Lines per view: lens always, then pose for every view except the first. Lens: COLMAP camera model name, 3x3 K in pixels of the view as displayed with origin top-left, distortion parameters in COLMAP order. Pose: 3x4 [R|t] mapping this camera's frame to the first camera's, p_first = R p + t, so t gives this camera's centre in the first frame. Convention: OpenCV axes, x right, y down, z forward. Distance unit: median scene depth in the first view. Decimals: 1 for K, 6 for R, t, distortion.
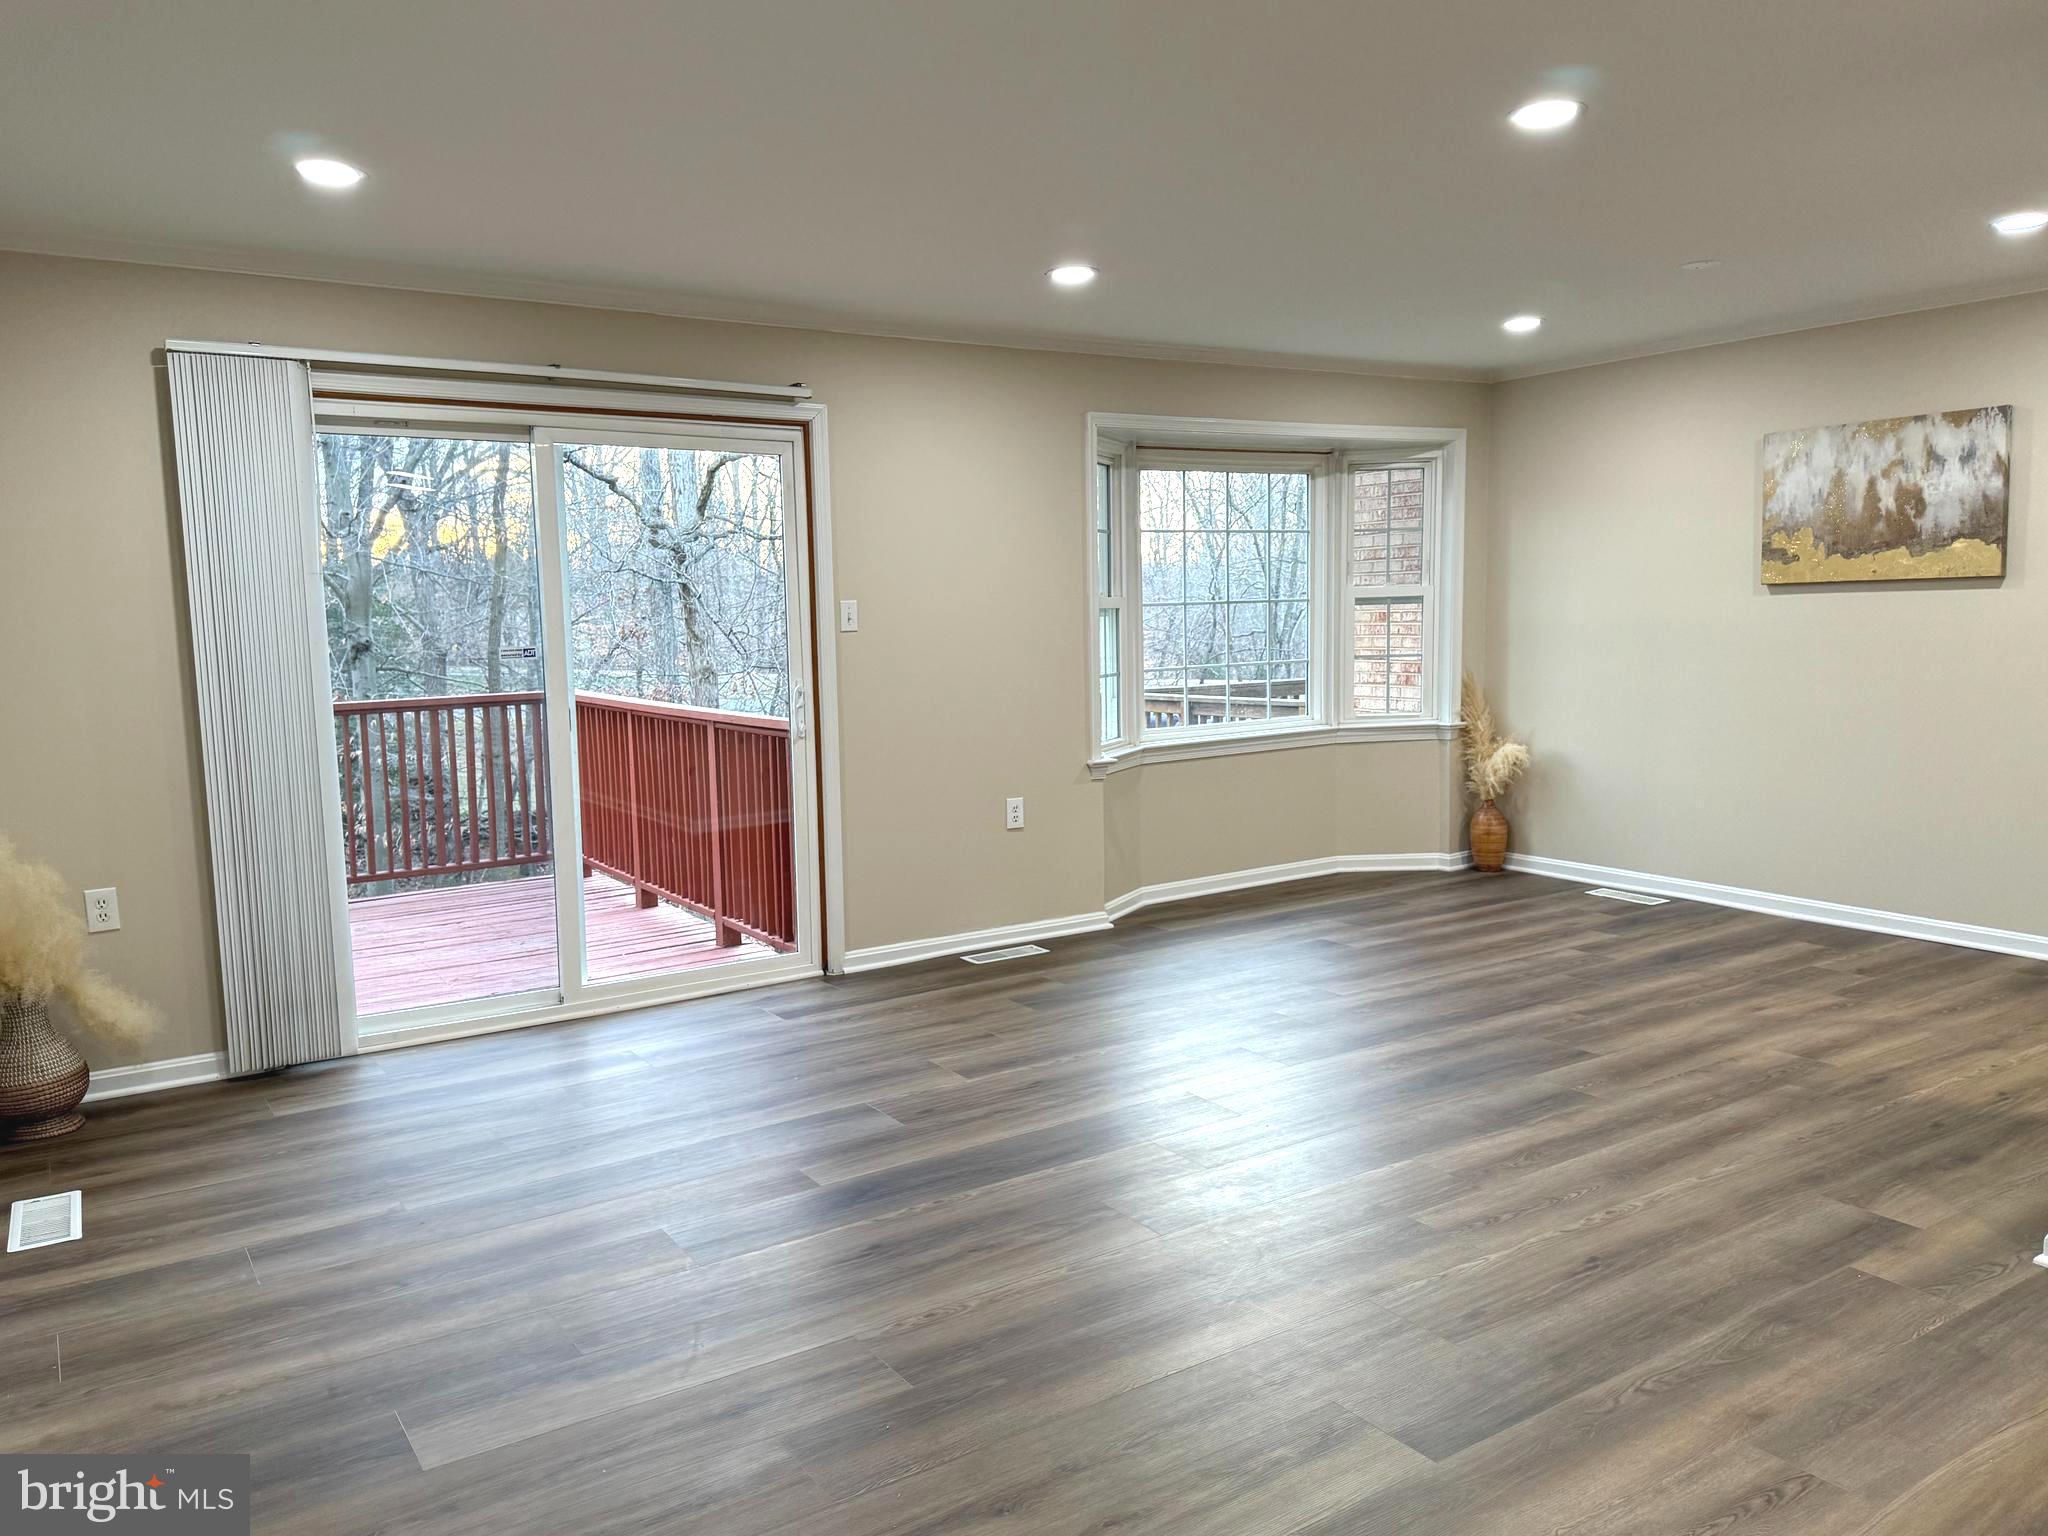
lens RADIAL K [[1486.1, 0, 1005.0], [0, 1486.1, 771.2], [0, 0, 1]] dist [0.001570, -0.011114]
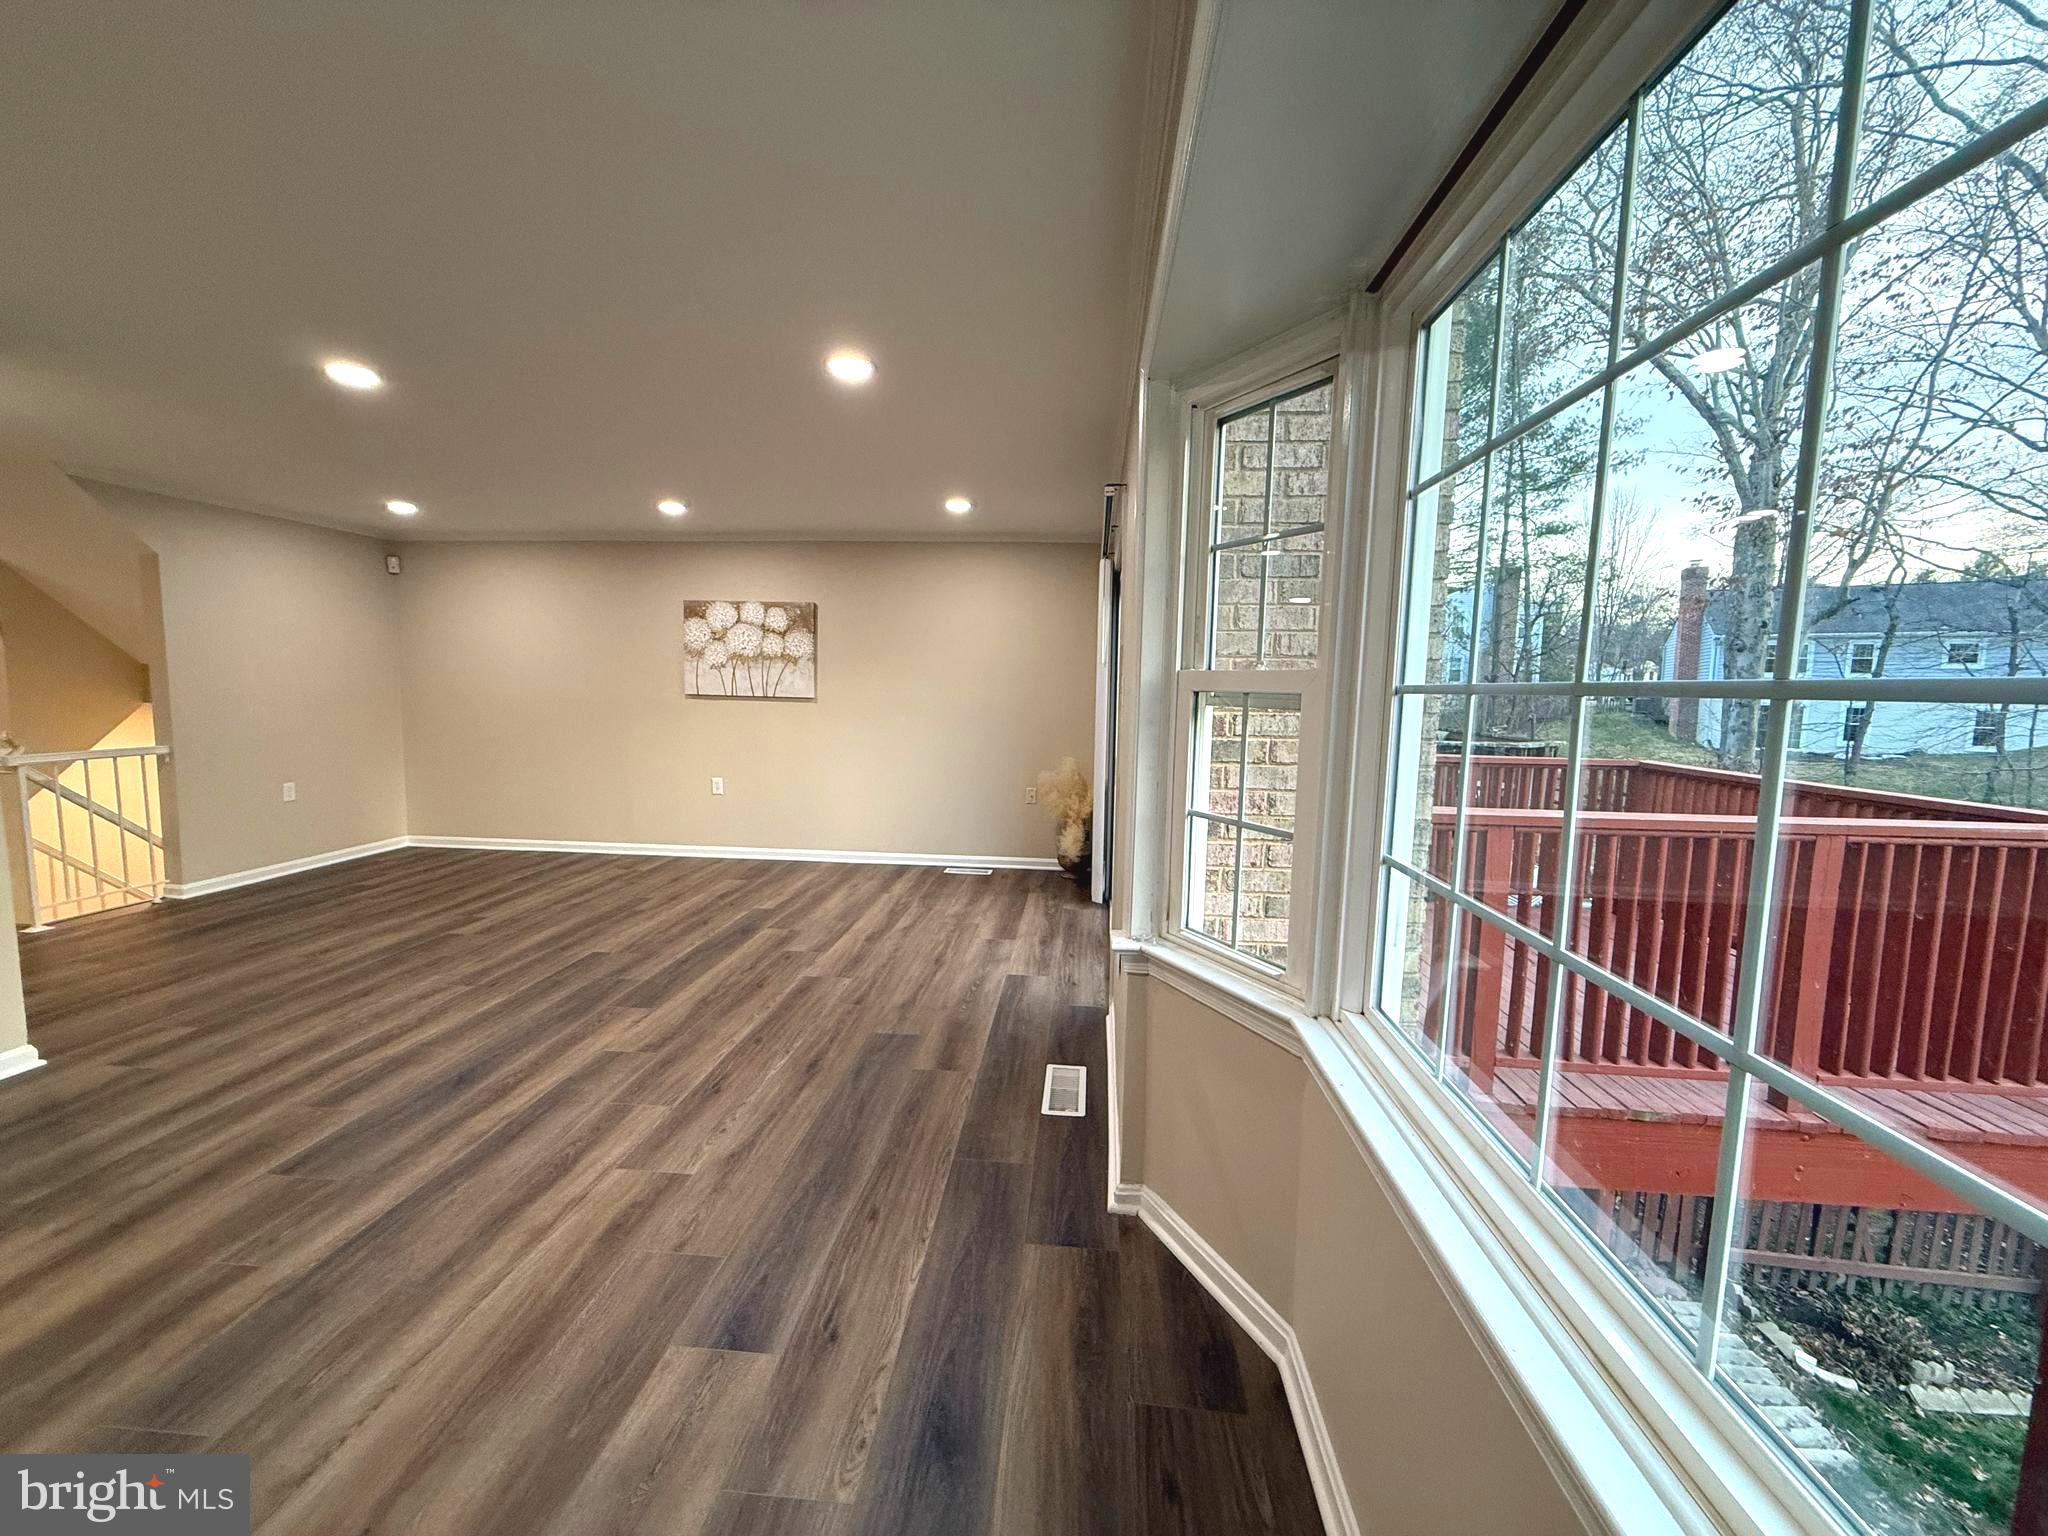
lens RADIAL K [[817.1, 0, 1013.7], [0, 817.1, 770.6], [0, 0, 1]] dist [0.004033, 0.000301]
pose [[-0.614427, 0.090977, -0.783711, 0.447908], [-0.092272, 0.978227, 0.185898, -0.170732], [0.783559, 0.186535, -0.592654, 1.471456]]
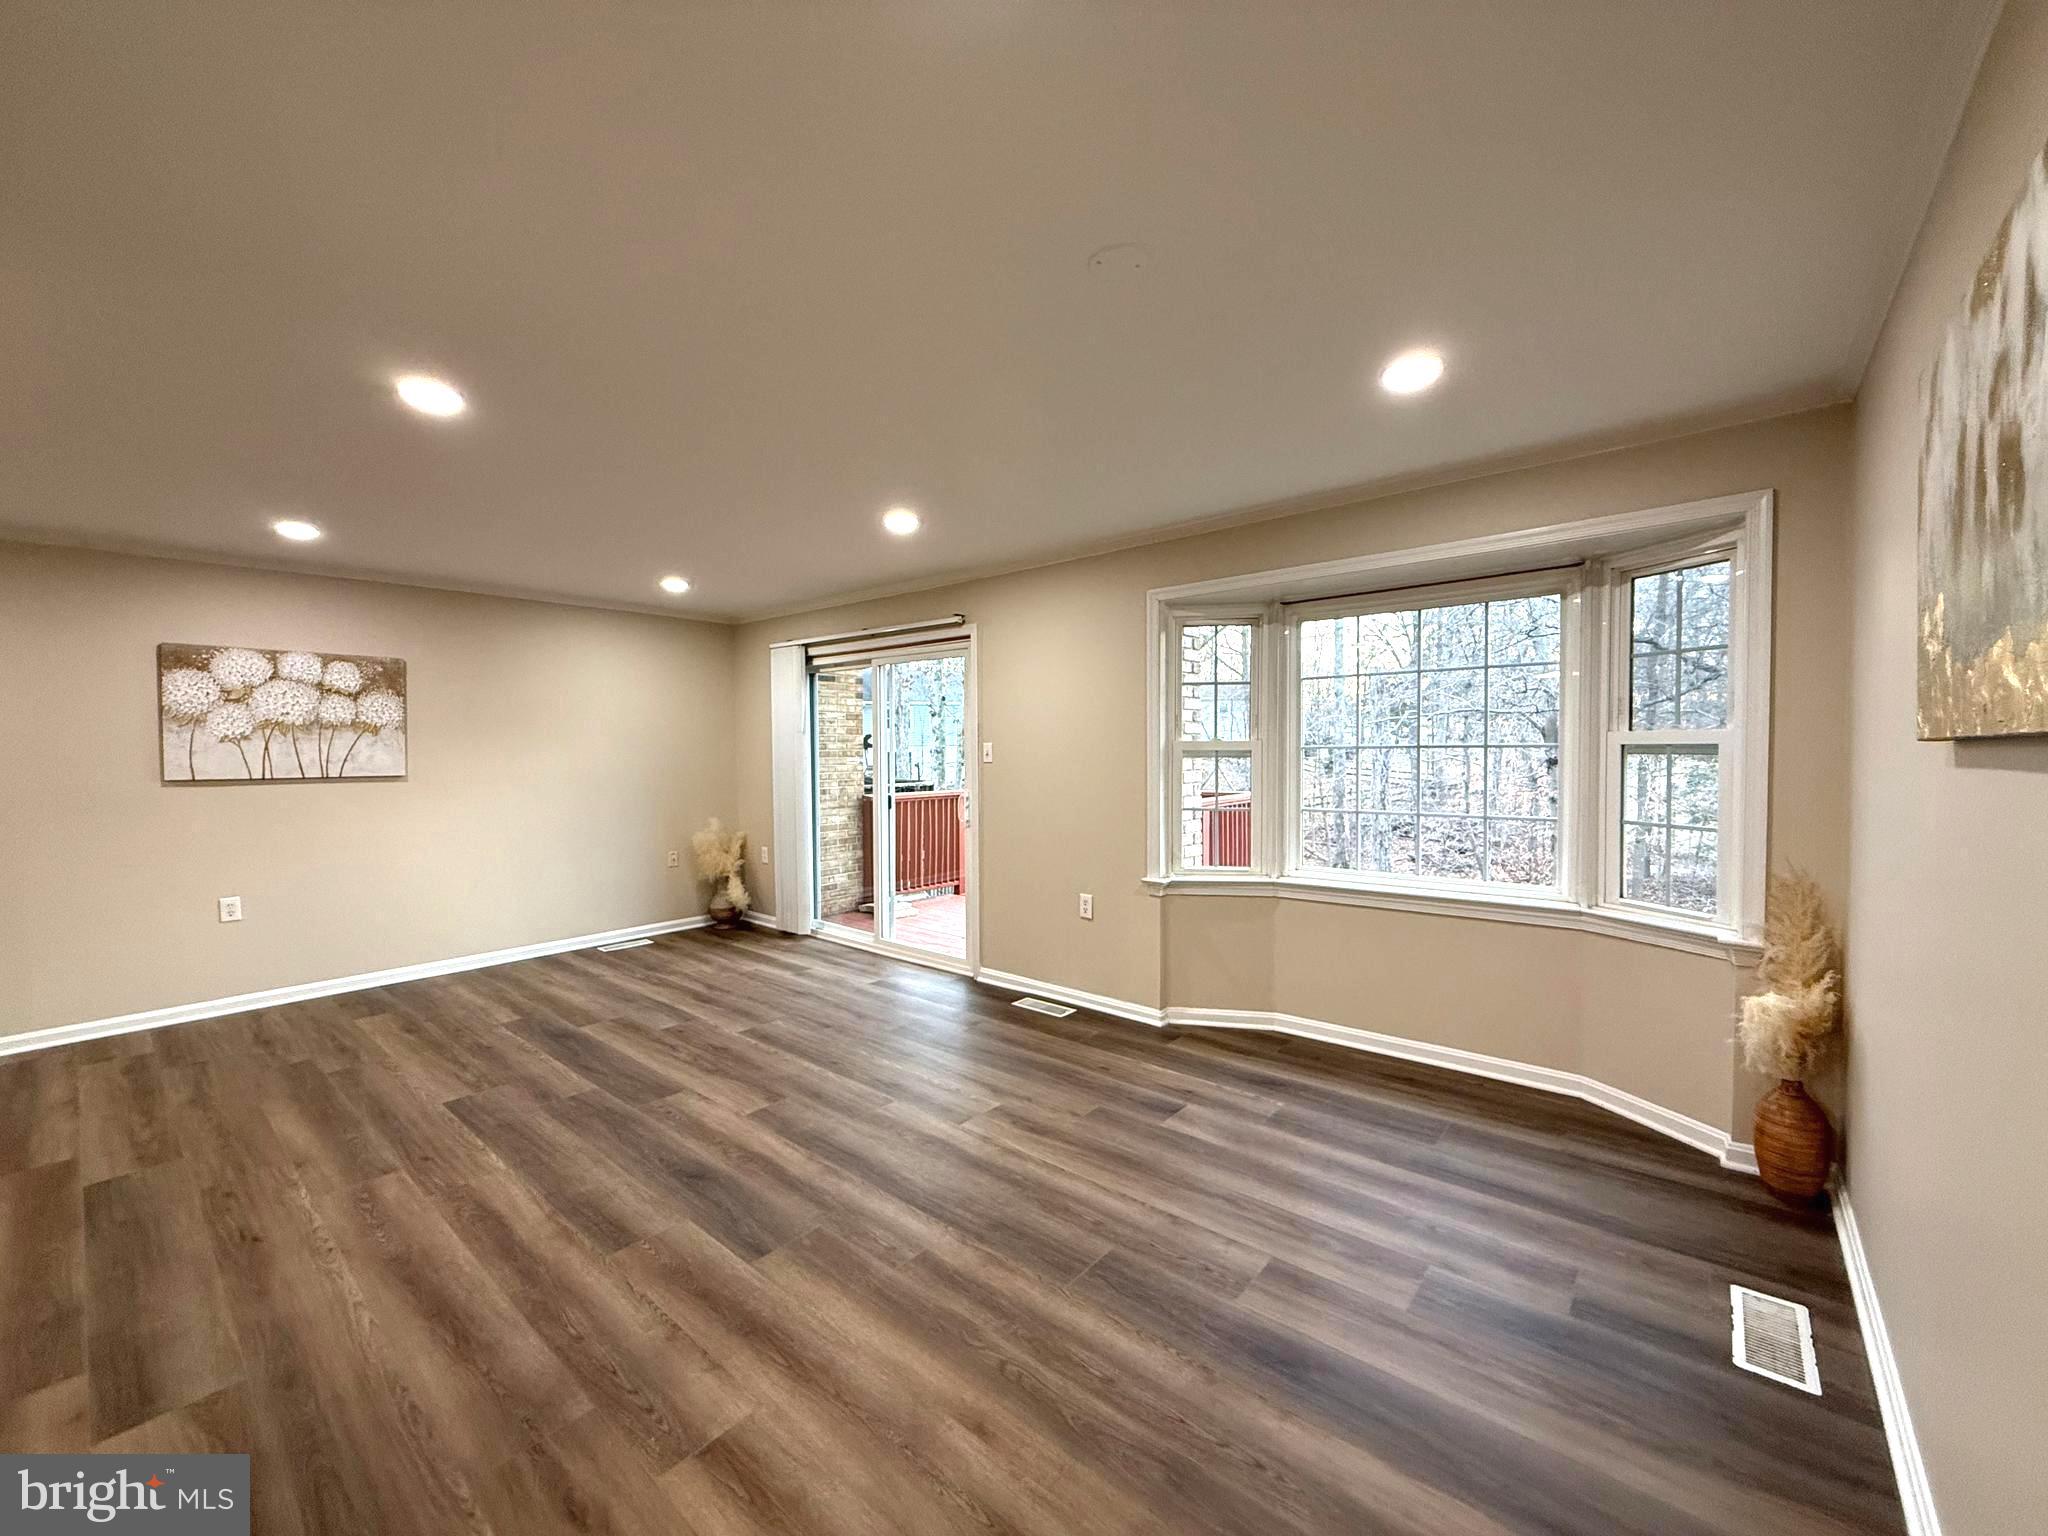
lens RADIAL K [[817.1, 0, 1028.6], [0, 817.1, 762.6], [0, 0, 1]] dist [0.004033, 0.000301]
pose [[0.289948, 0.040227, -0.956196, 0.836663], [-0.102710, 0.994654, 0.010700, -0.123878], [0.951515, 0.095108, 0.292530, 0.901046]]
